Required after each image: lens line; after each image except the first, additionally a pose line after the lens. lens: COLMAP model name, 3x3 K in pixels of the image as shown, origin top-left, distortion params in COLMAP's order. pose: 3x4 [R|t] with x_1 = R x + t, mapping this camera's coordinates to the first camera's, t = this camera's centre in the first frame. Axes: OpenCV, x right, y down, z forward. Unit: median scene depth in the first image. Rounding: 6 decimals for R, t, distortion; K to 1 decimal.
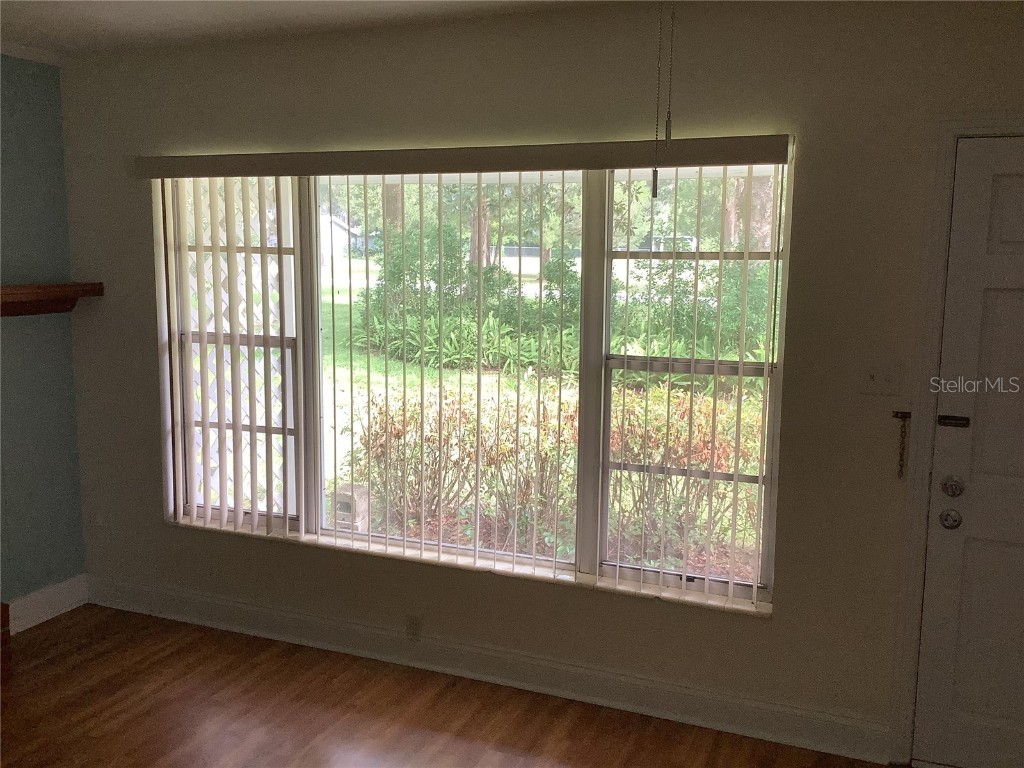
lens RADIAL K [[951.0, 0, 512.9], [0, 951.0, 366.5], [0, 0, 1]] dist [0.081636, -0.150277]
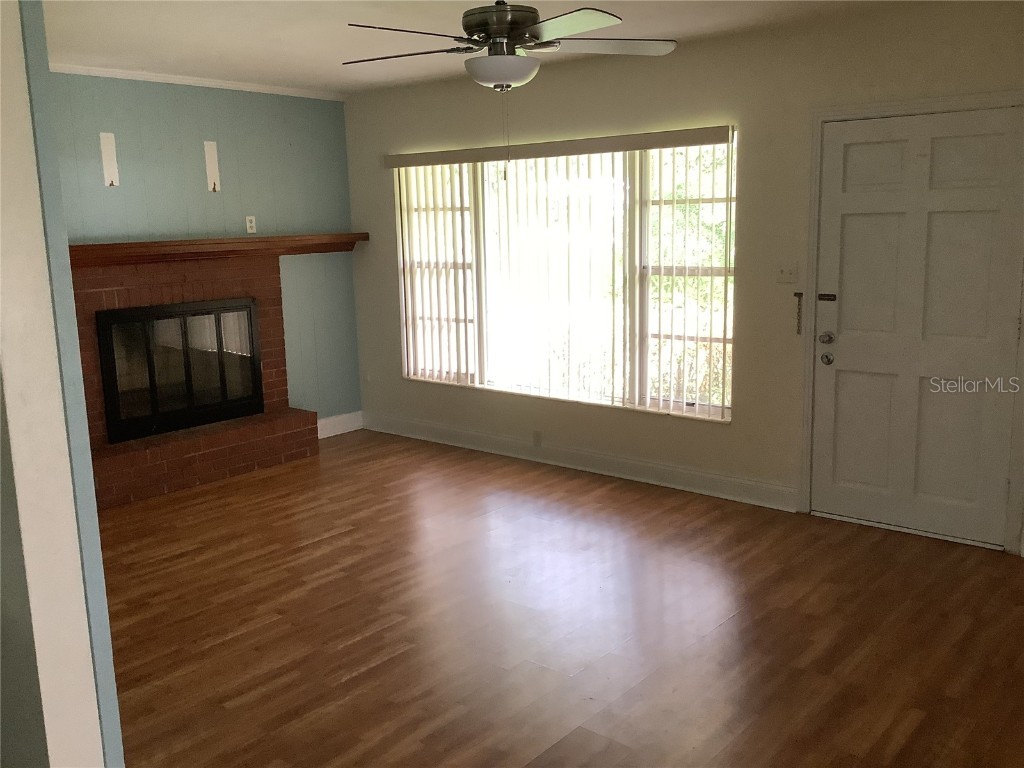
lens RADIAL K [[923.7, 0, 512.0], [0, 923.7, 384.0], [0, 0, 1]] dist [0.084373, -0.211689]
pose [[0.955959, 0.024133, -0.292507, 0.316574], [-0.009553, 0.998644, 0.051169, 0.098739], [0.293345, -0.046121, 0.954893, -0.521801]]
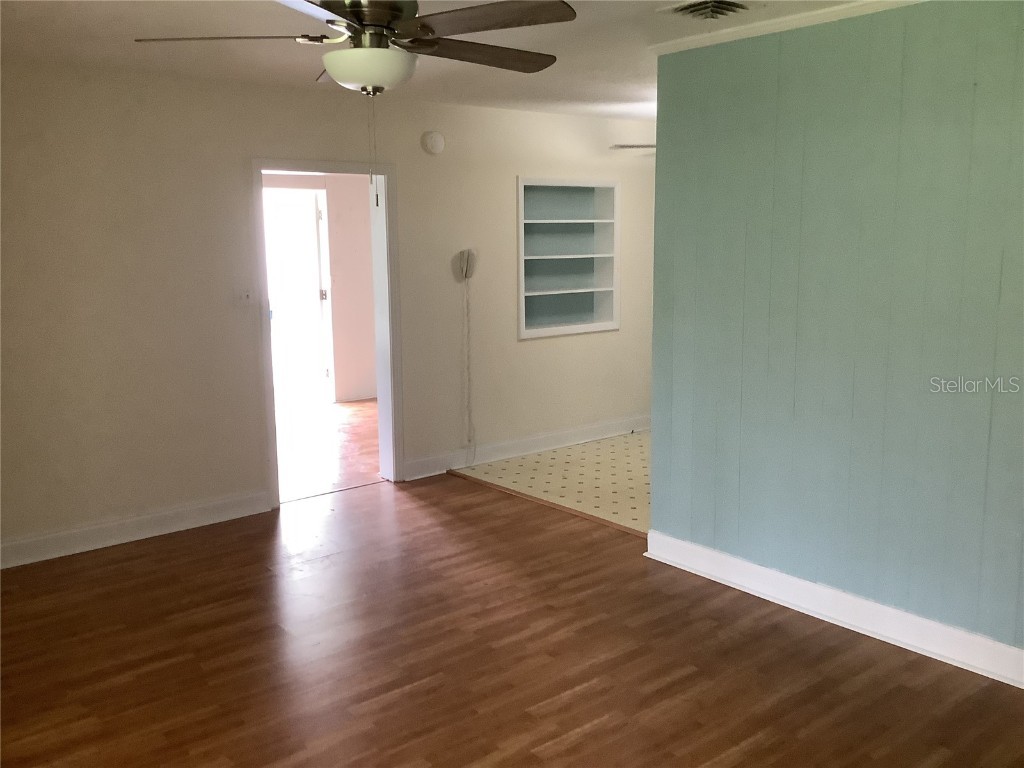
lens RADIAL K [[928.9, 0, 513.2], [0, 928.9, 377.9], [0, 0, 1]] dist [0.086299, -0.150816]
pose [[-0.888410, -0.071781, 0.453404, -0.386498], [0.062313, 0.959700, 0.274032, -0.118709], [-0.454802, 0.271705, -0.848134, 0.947131]]
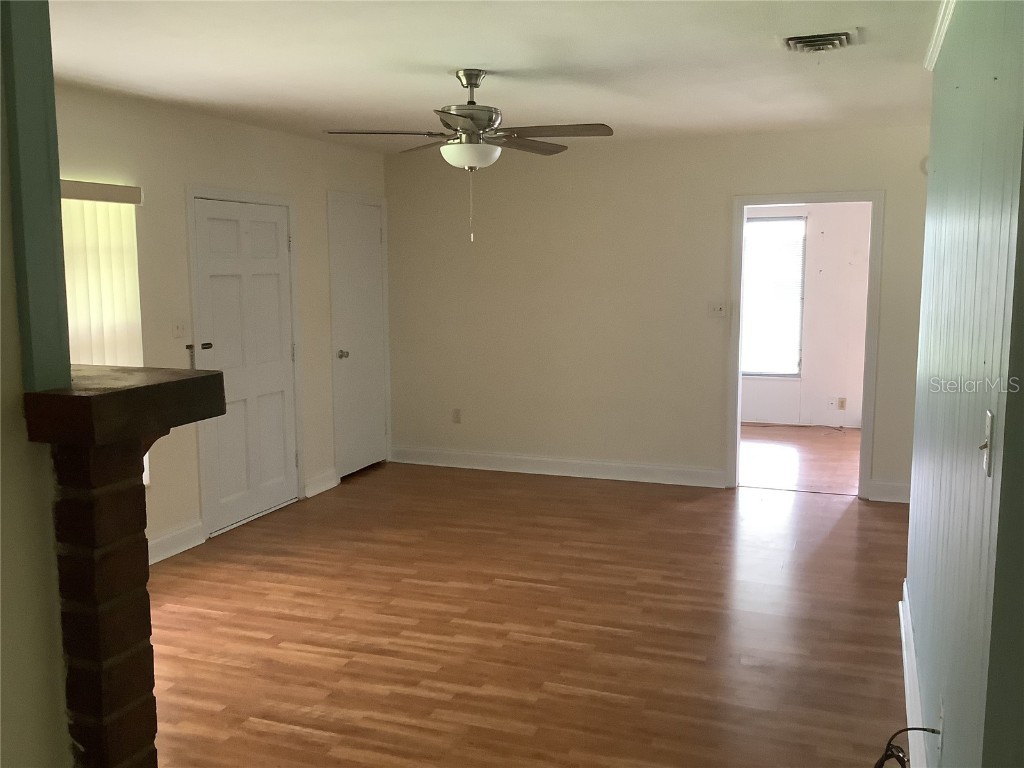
lens RADIAL K [[928.9, 0, 513.2], [0, 928.9, 377.9], [0, 0, 1]] dist [0.086299, -0.150816]
pose [[-0.040332, -0.132770, 0.990326, -1.093226], [0.136662, 0.981085, 0.137097, -0.040804], [-0.989796, 0.140870, -0.021424, 0.341559]]
